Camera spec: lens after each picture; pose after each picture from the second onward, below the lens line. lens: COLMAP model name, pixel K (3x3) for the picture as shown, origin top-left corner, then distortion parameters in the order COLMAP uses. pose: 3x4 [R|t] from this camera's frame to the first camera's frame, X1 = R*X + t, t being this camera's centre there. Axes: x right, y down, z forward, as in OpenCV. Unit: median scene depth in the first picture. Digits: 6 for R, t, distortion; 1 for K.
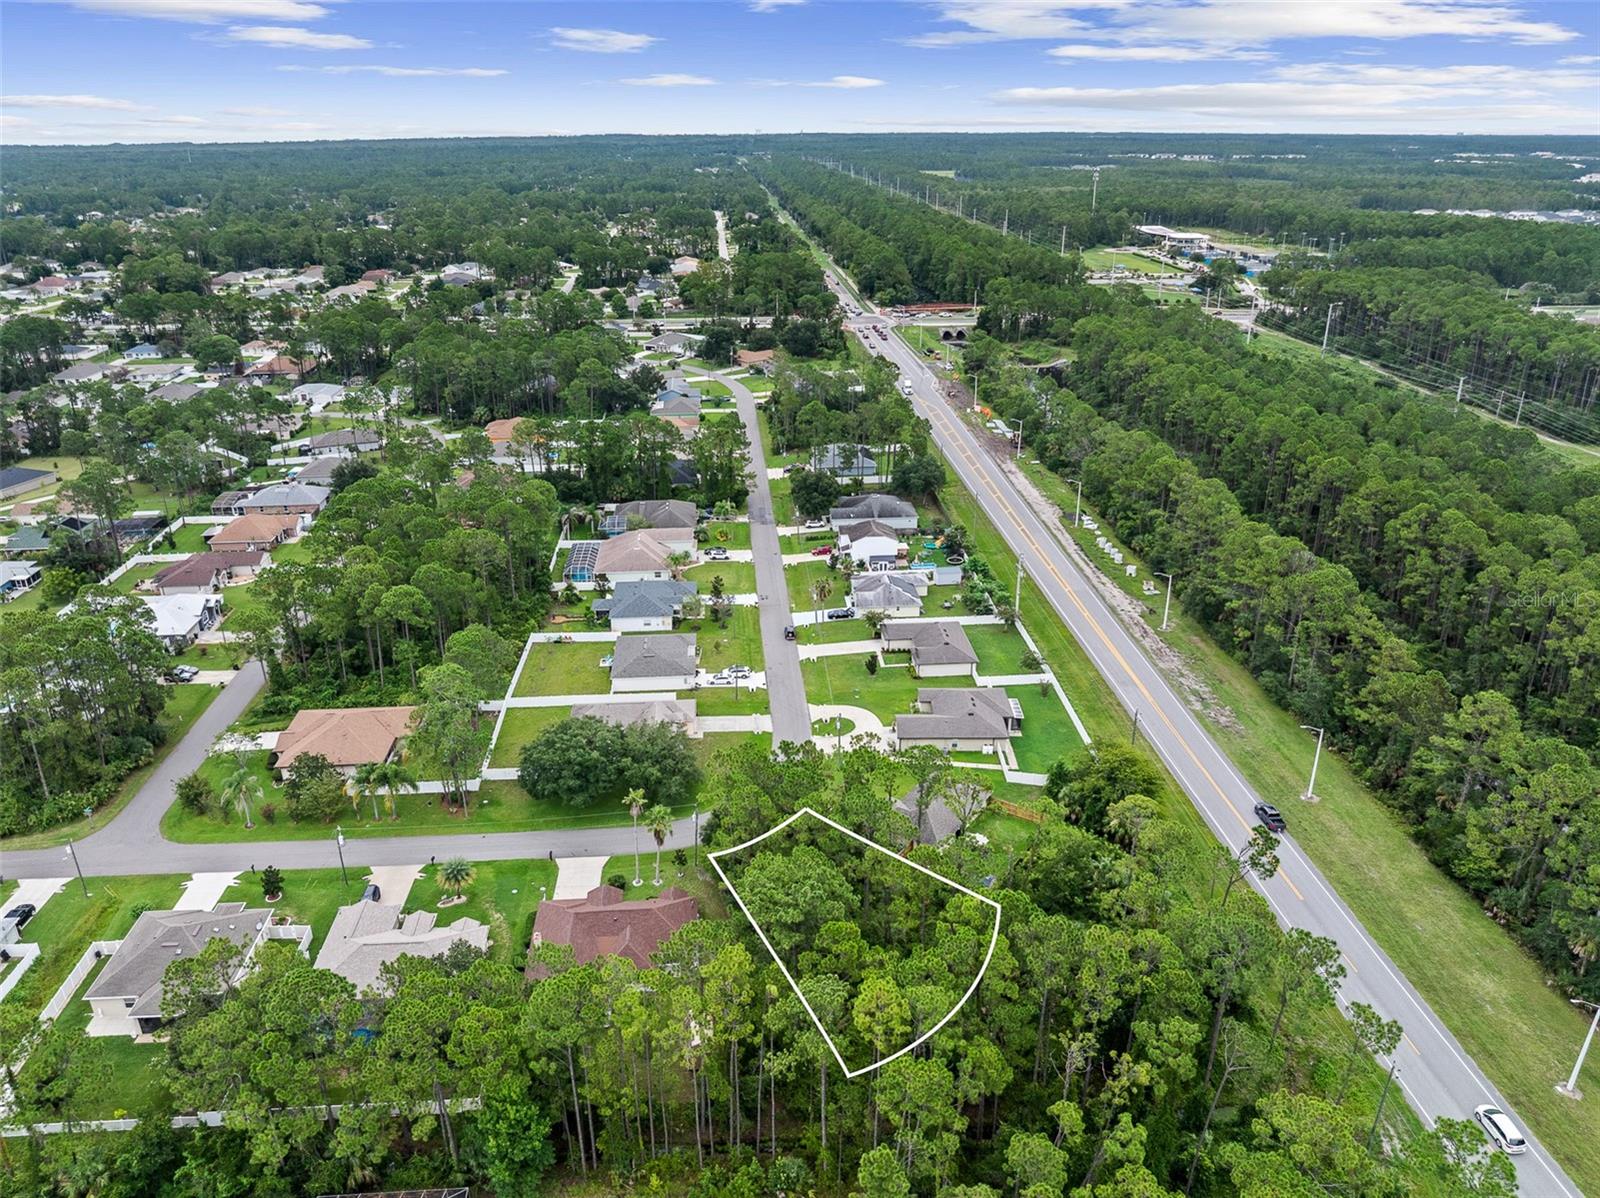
lens RADIAL K [[1133.7, 0, 800.0], [0, 1133.7, 599.0], [0, 0, 1]] dist [-0.037719, -0.001946]
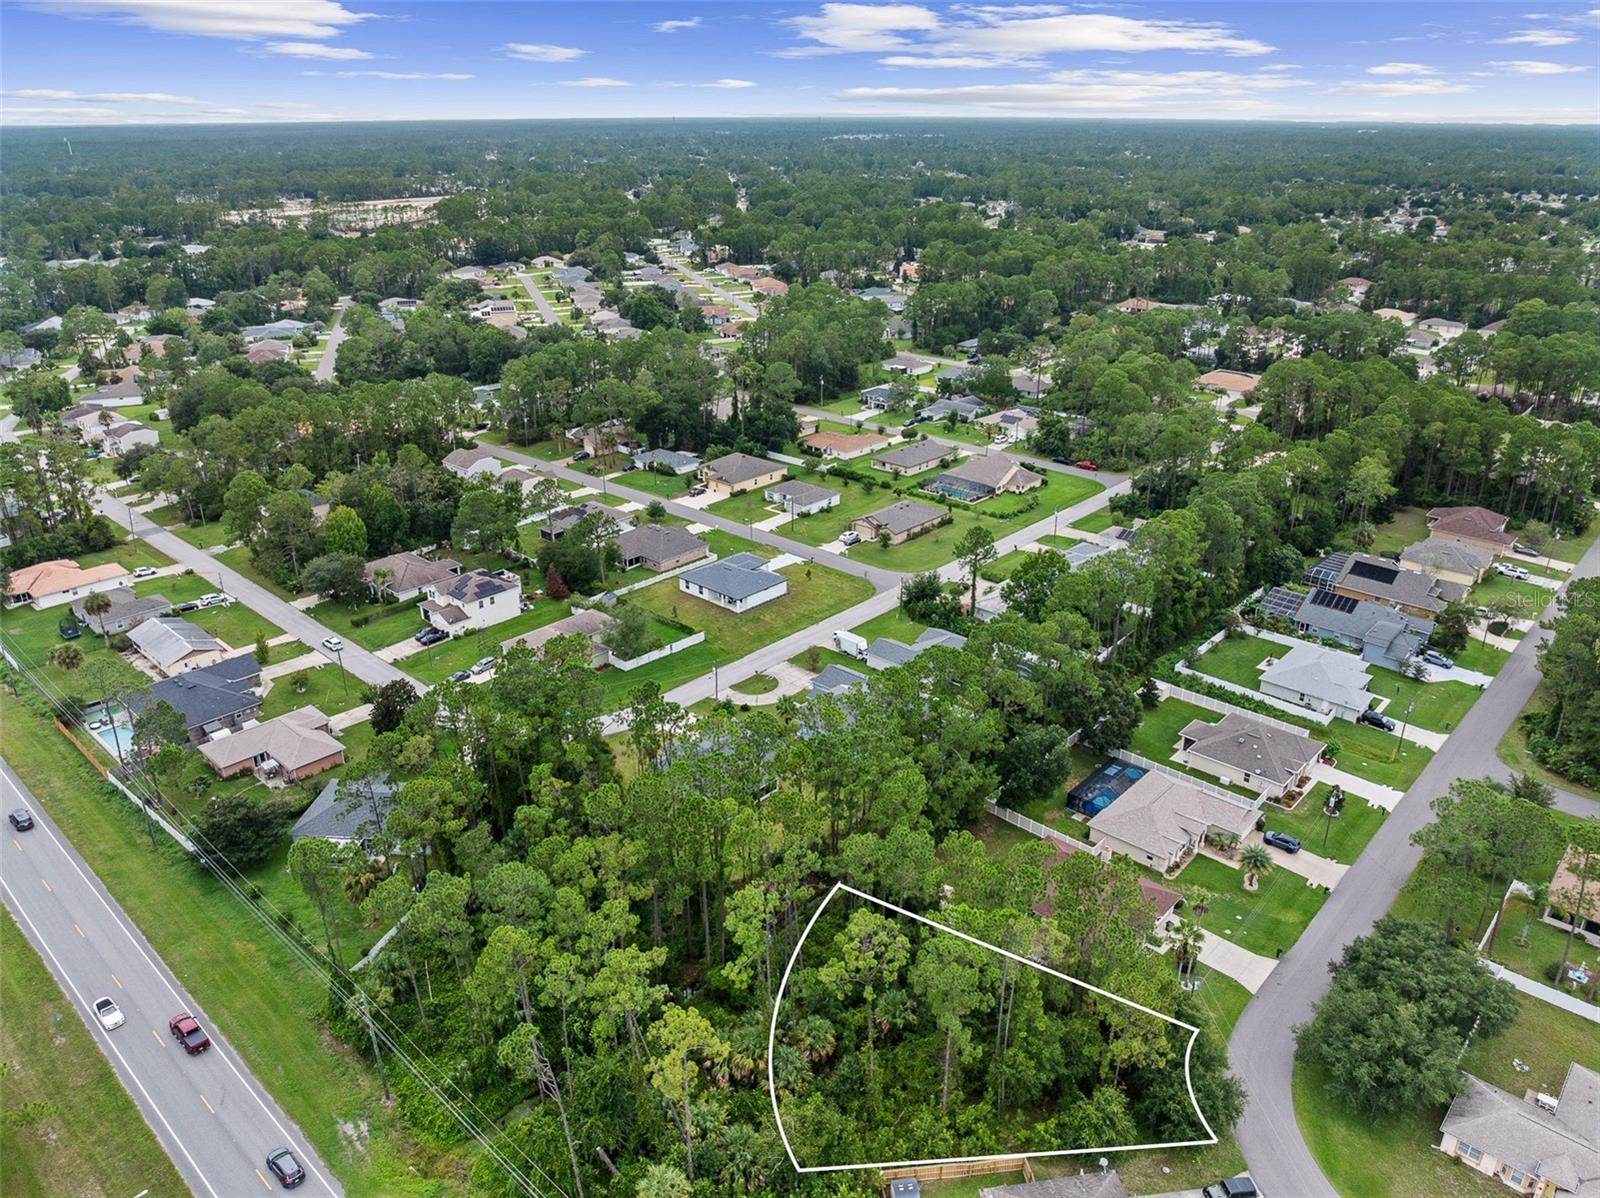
lens RADIAL K [[1140.2, 0, 798.1], [0, 1140.2, 578.6], [0, 0, 1]] dist [-0.033644, -0.000766]
pose [[-0.735539, 0.258715, -0.626138, 0.317312], [-0.260581, 0.745076, 0.613970, -0.258663], [0.625364, 0.614758, -0.480617, 0.606697]]
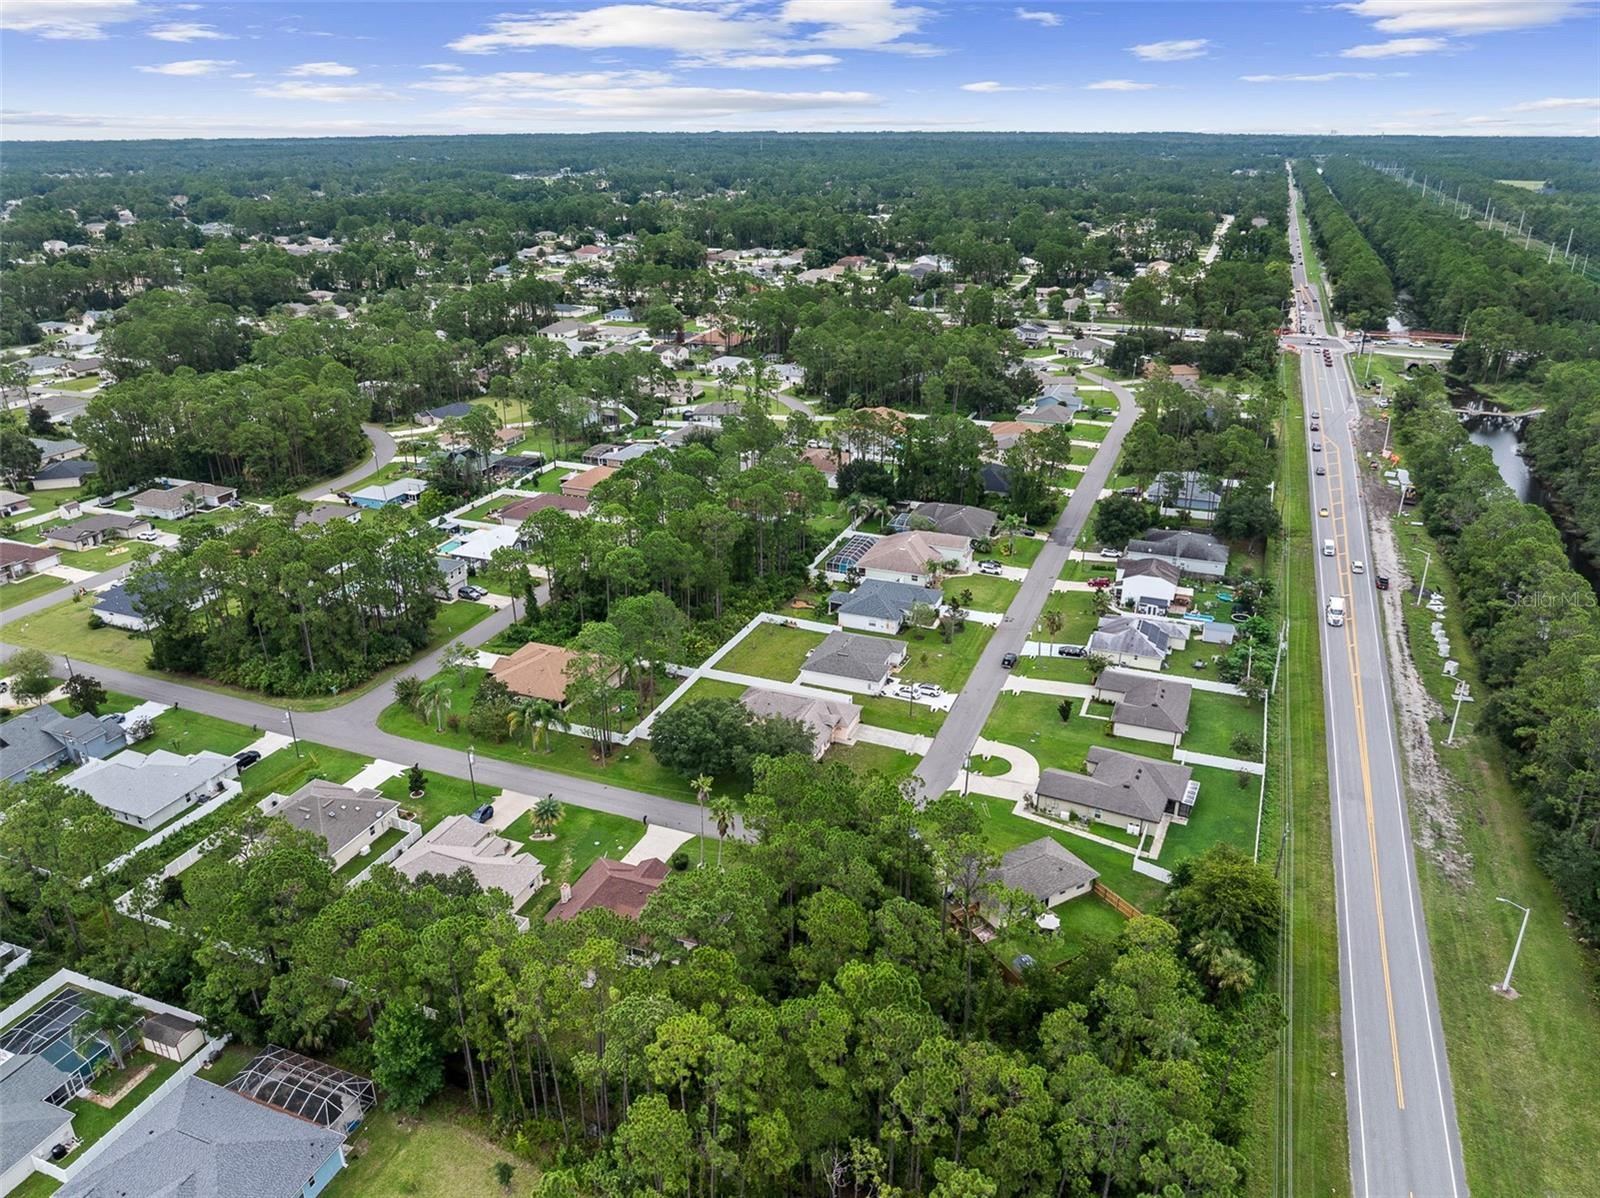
lens RADIAL K [[1130.7, 0, 800.0], [0, 1130.7, 599.0], [0, 0, 1]] dist [-0.041337, 0.002896]
pose [[0.897516, 0.171940, -0.406080, 0.180194], [-0.170111, 0.984576, 0.040906, -0.025627], [0.406850, 0.032365, 0.912921, 0.056886]]
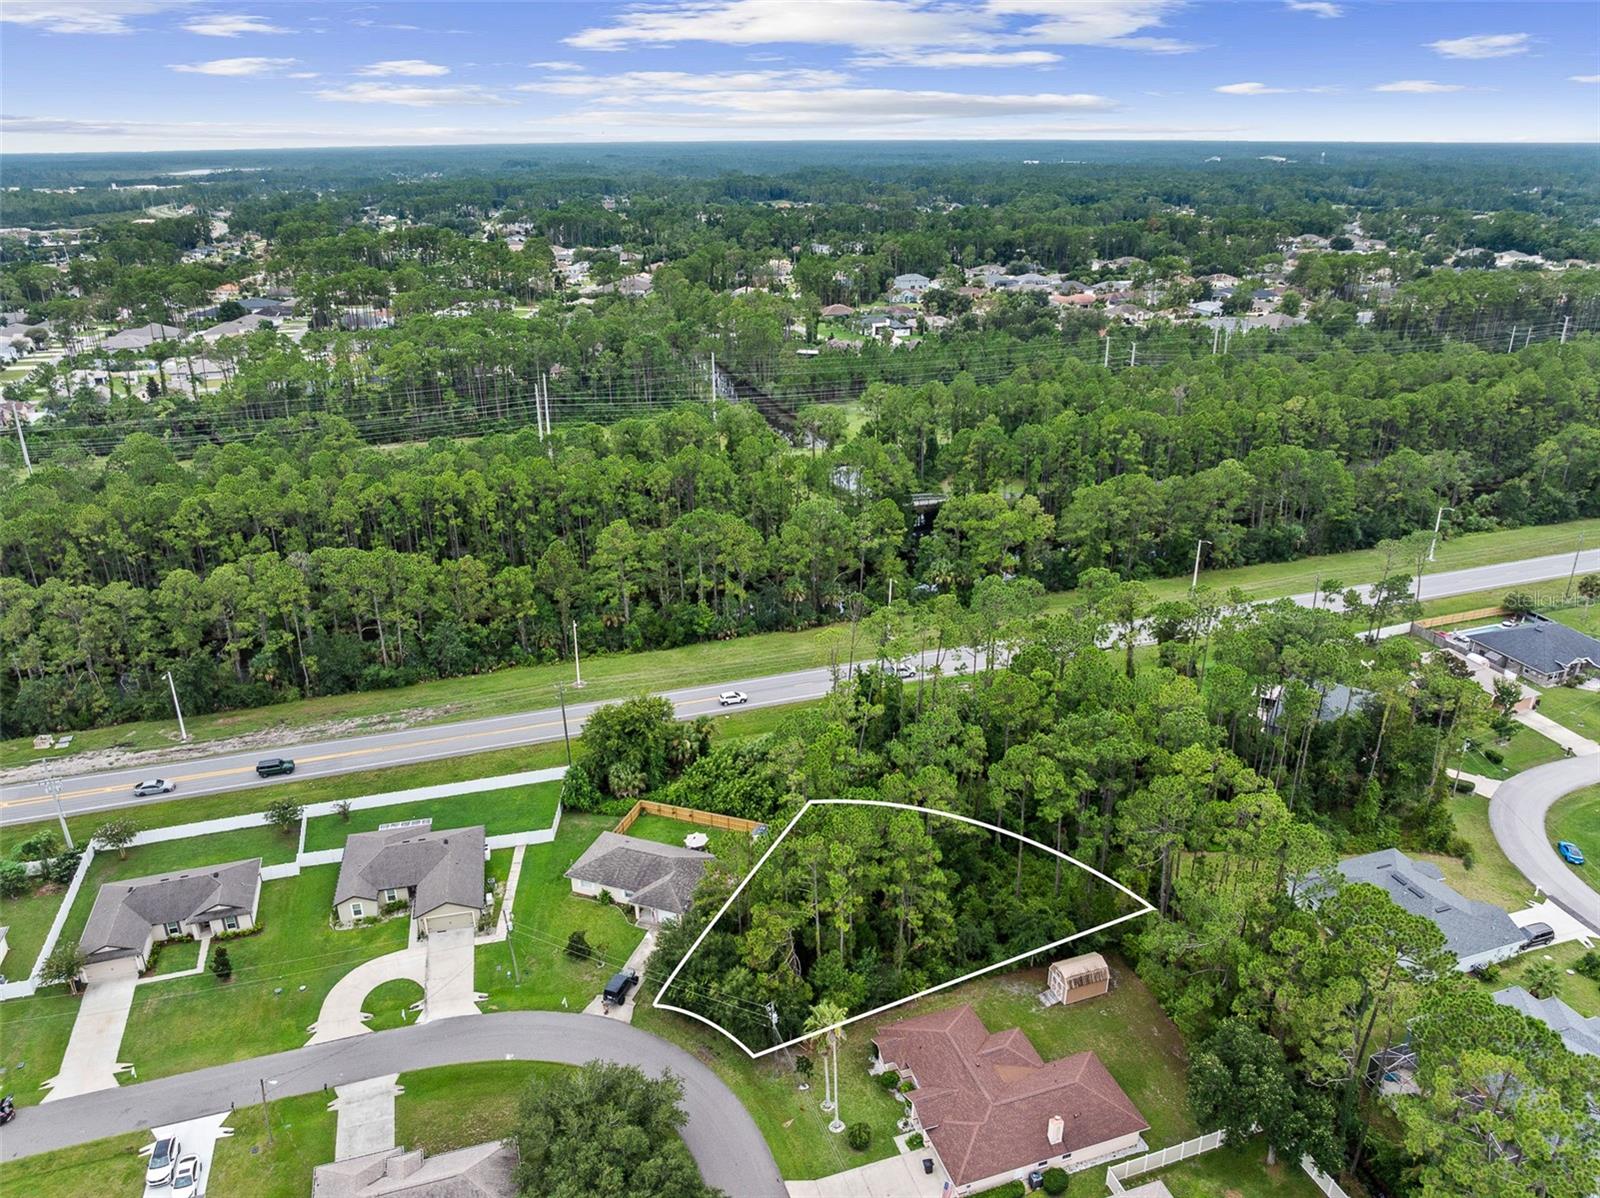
lens RADIAL K [[1131.3, 0, 800.0], [0, 1131.3, 599.0], [0, 0, 1]] dist [-0.016195, -0.053400]
pose [[-0.240669, -0.365177, 0.899291, -0.375301], [0.383265, 0.815477, 0.433712, -0.191466], [-0.891732, 0.449048, -0.056300, 0.532364]]
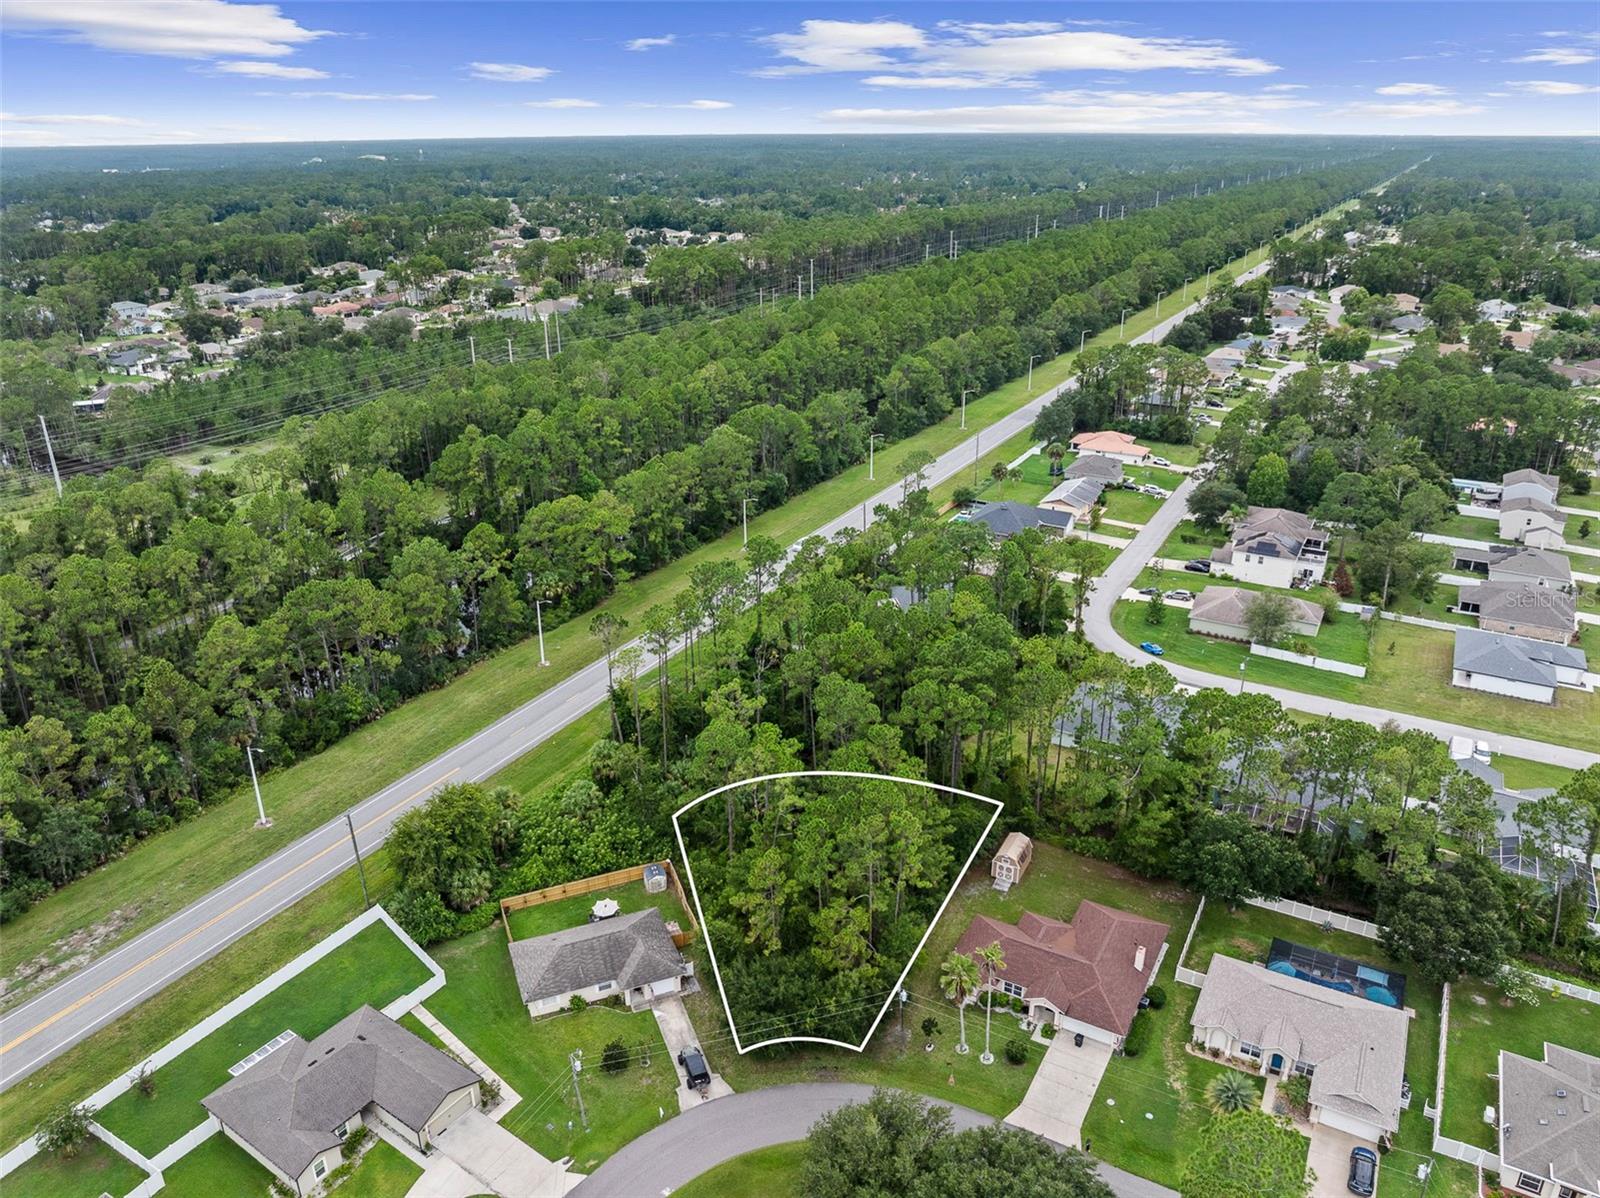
lens RADIAL K [[1130.7, 0, 800.0], [0, 1130.7, 599.0], [0, 0, 1]] dist [-0.041337, 0.002896]
pose [[-0.828619, -0.208852, 0.519395, -0.210915], [0.224473, 0.725990, 0.650039, -0.281864], [-0.512838, 0.655225, -0.554687, 0.744749]]
